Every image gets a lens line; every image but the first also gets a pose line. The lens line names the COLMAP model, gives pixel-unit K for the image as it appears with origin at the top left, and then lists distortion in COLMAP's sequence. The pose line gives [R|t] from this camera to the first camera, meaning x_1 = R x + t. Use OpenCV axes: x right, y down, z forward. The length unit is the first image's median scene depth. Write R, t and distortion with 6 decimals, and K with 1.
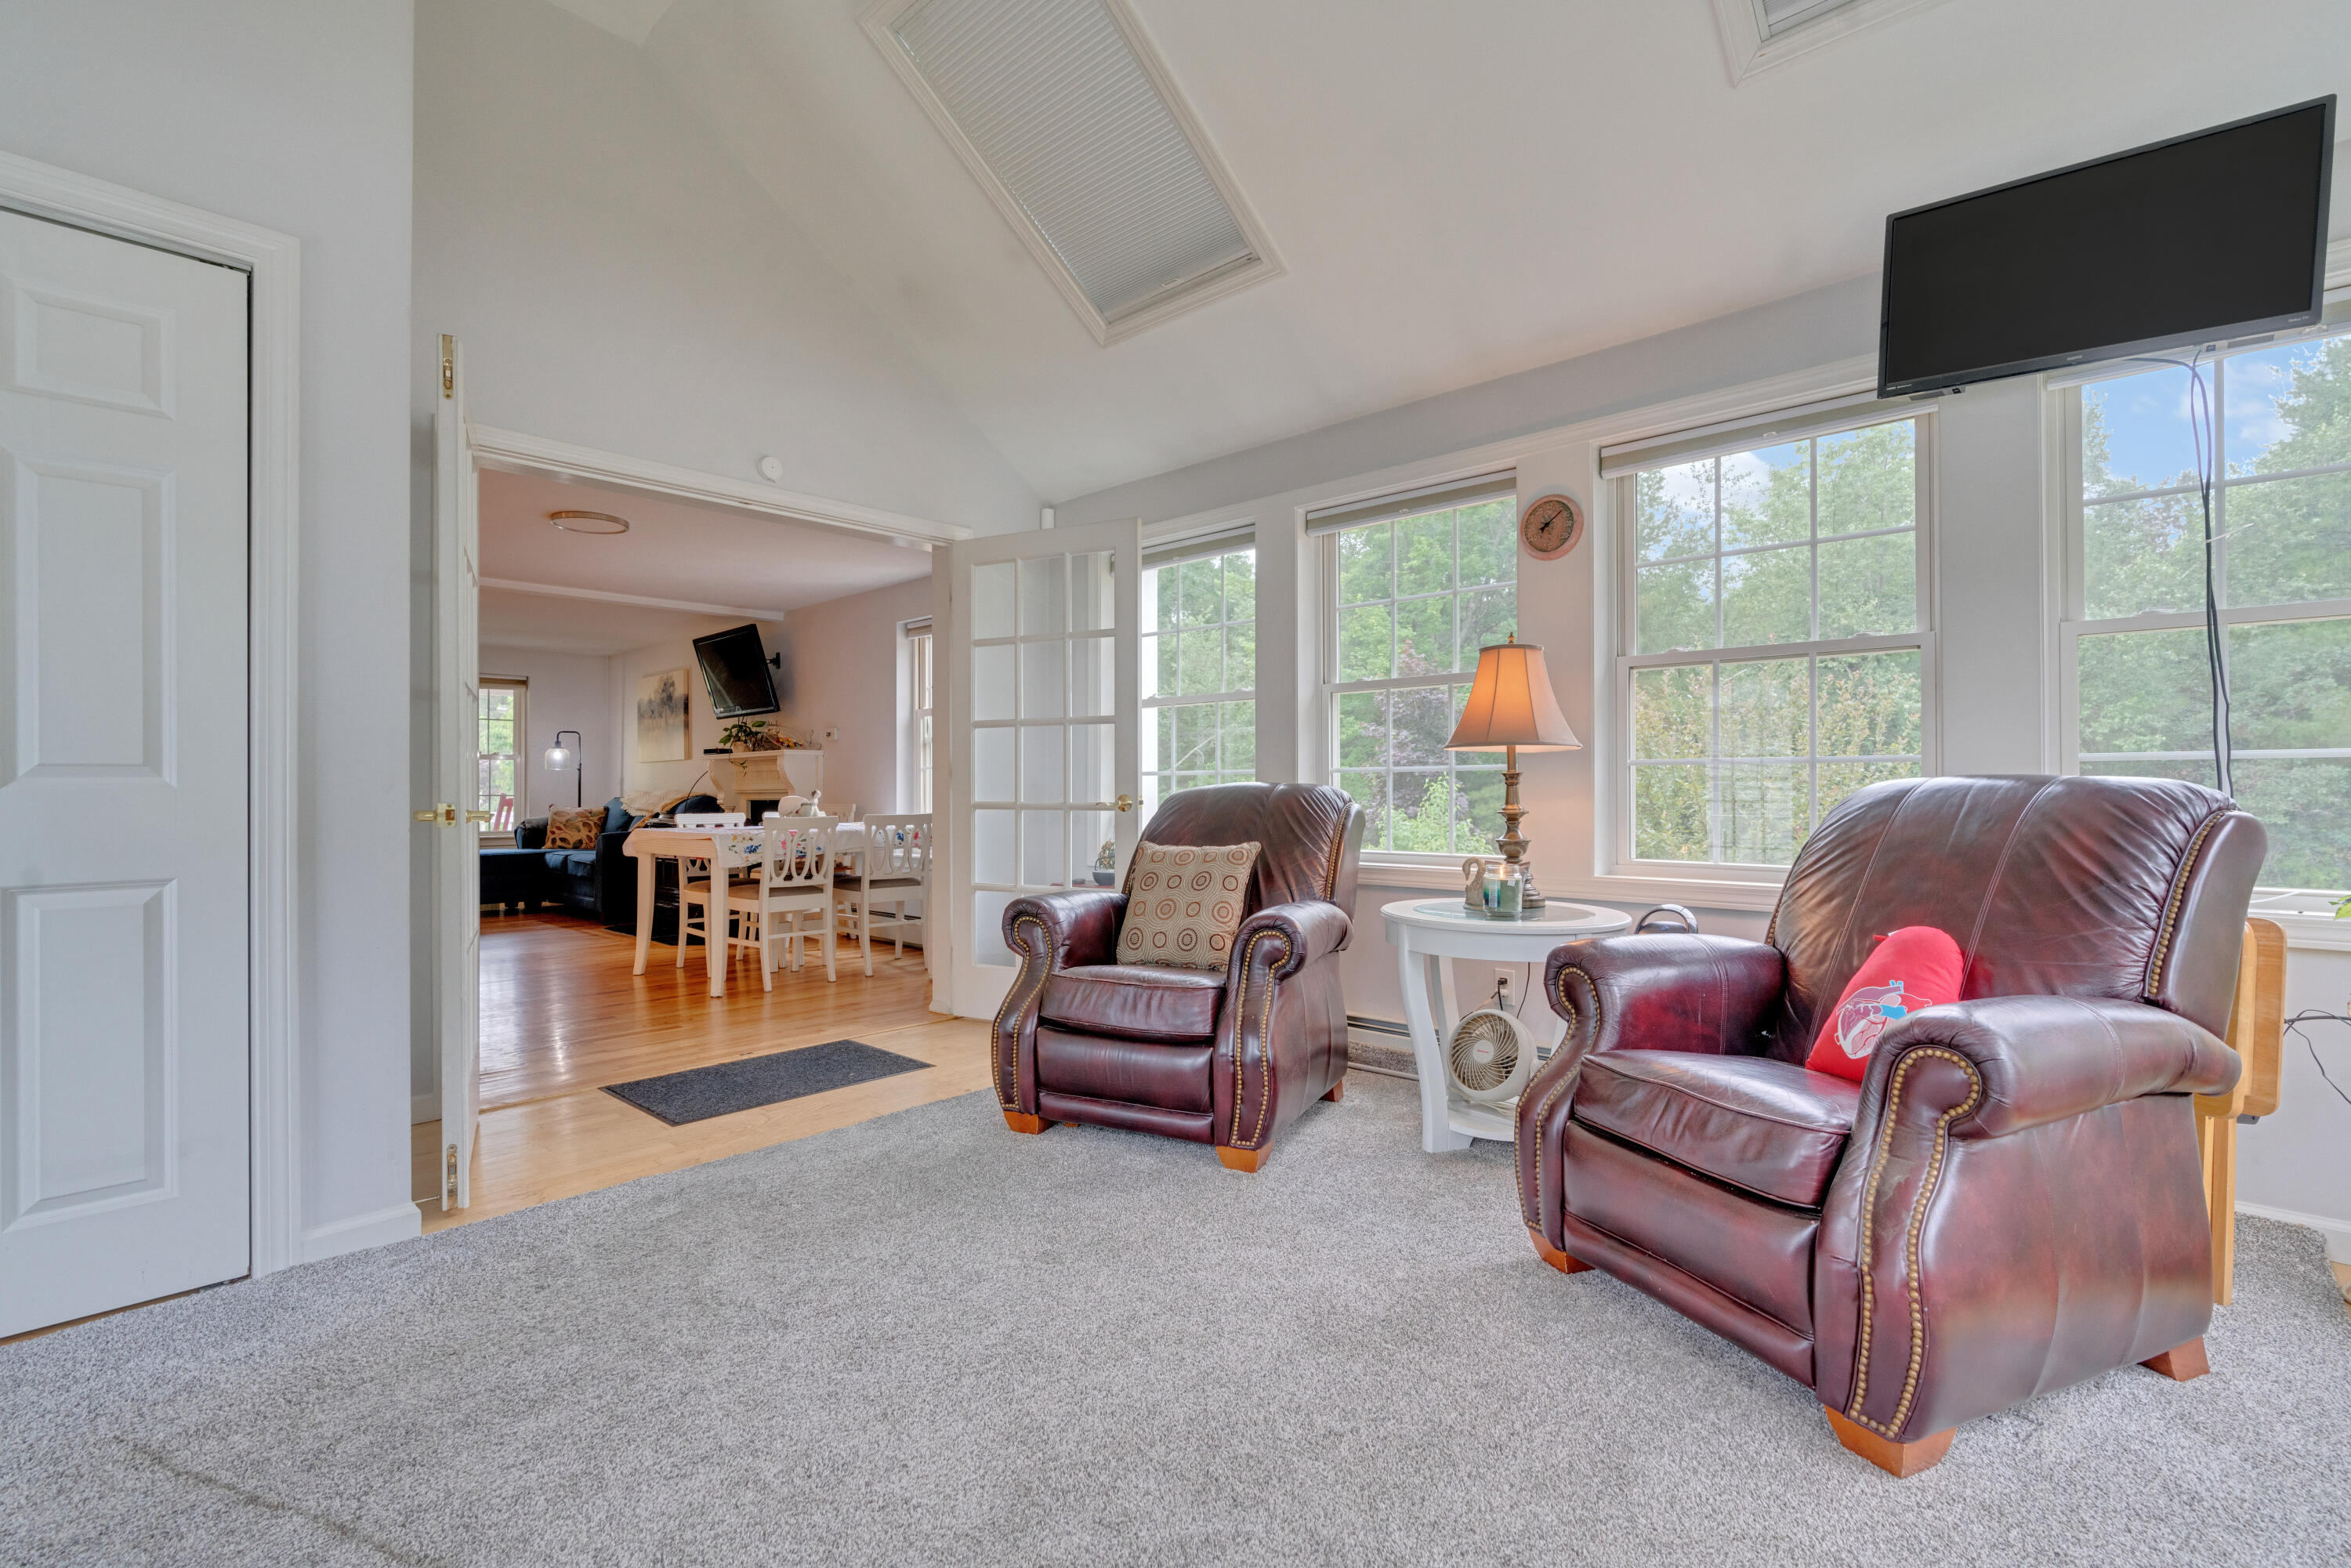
lens RADIAL K [[1053.7, 0, 1199.0], [0, 1053.7, 784.9], [0, 0, 1]] dist [-0.000594, 0.000570]
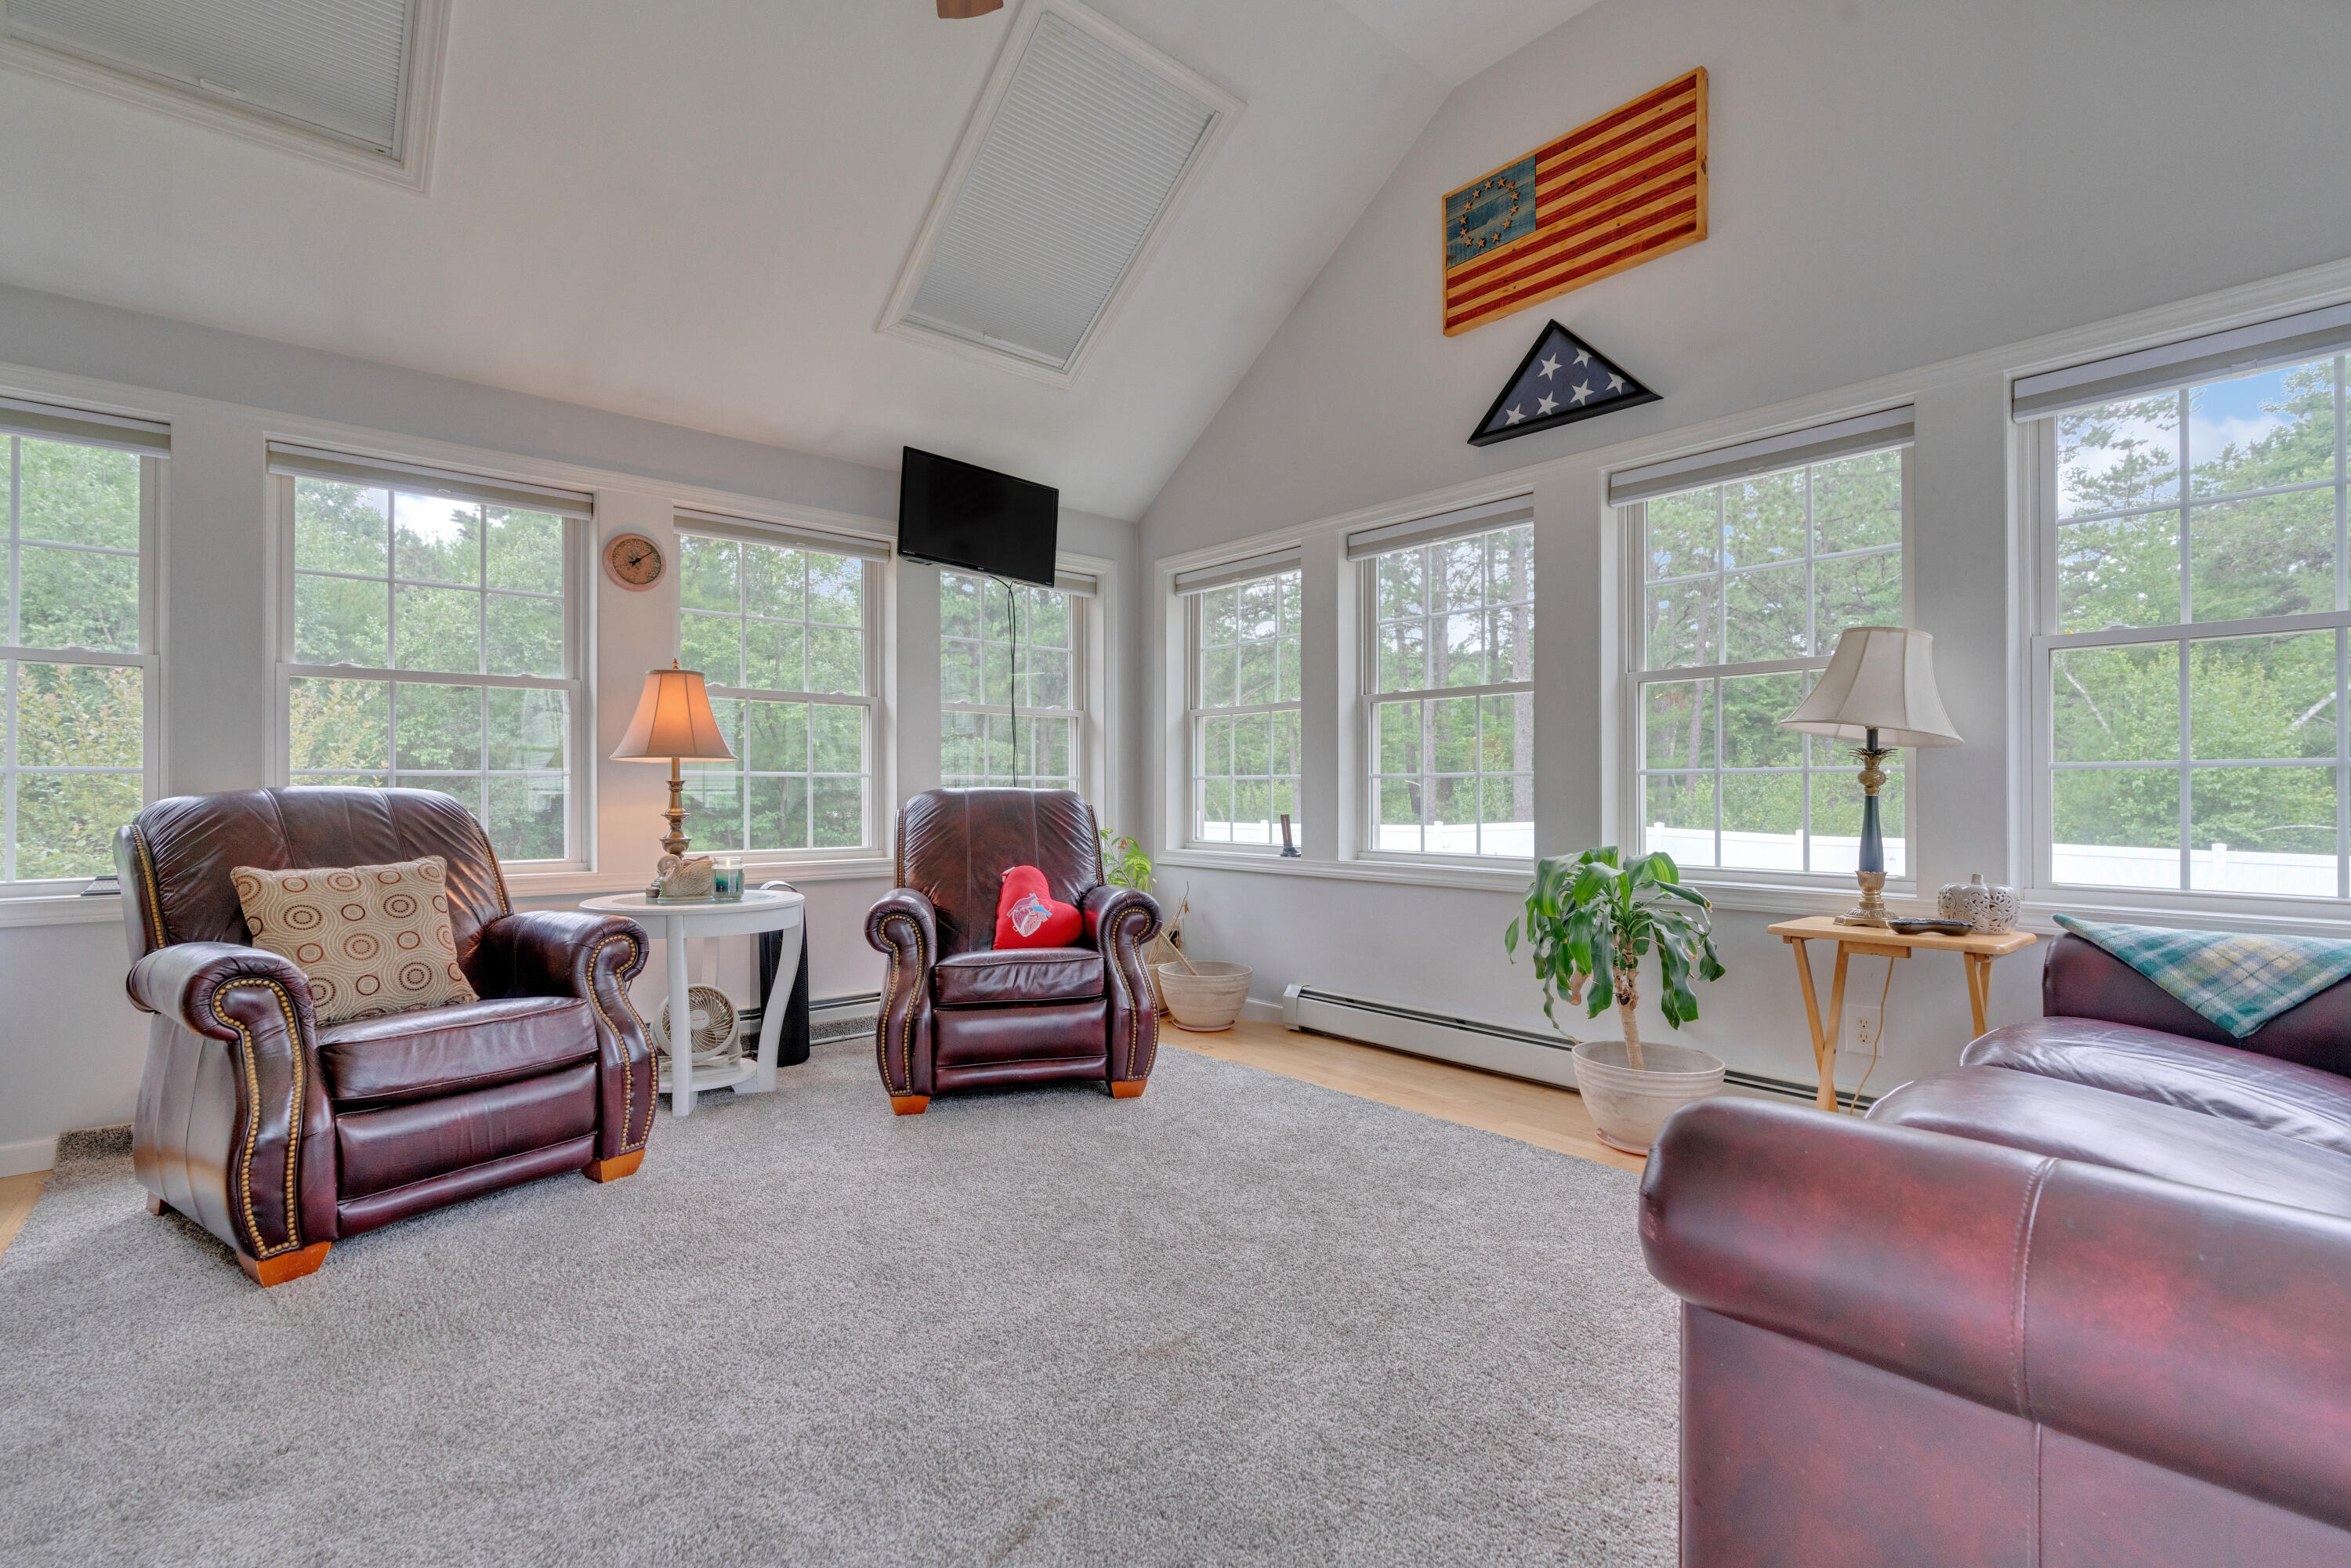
lens RADIAL K [[1053.7, 0, 1199.0], [0, 1053.7, 784.9], [0, 0, 1]] dist [-0.000594, 0.000570]
pose [[0.126284, 0.007217, 0.991968, -0.959362], [0.000000, 0.999974, -0.007275, 0.000852], [-0.991994, 0.000919, 0.126281, 0.357950]]
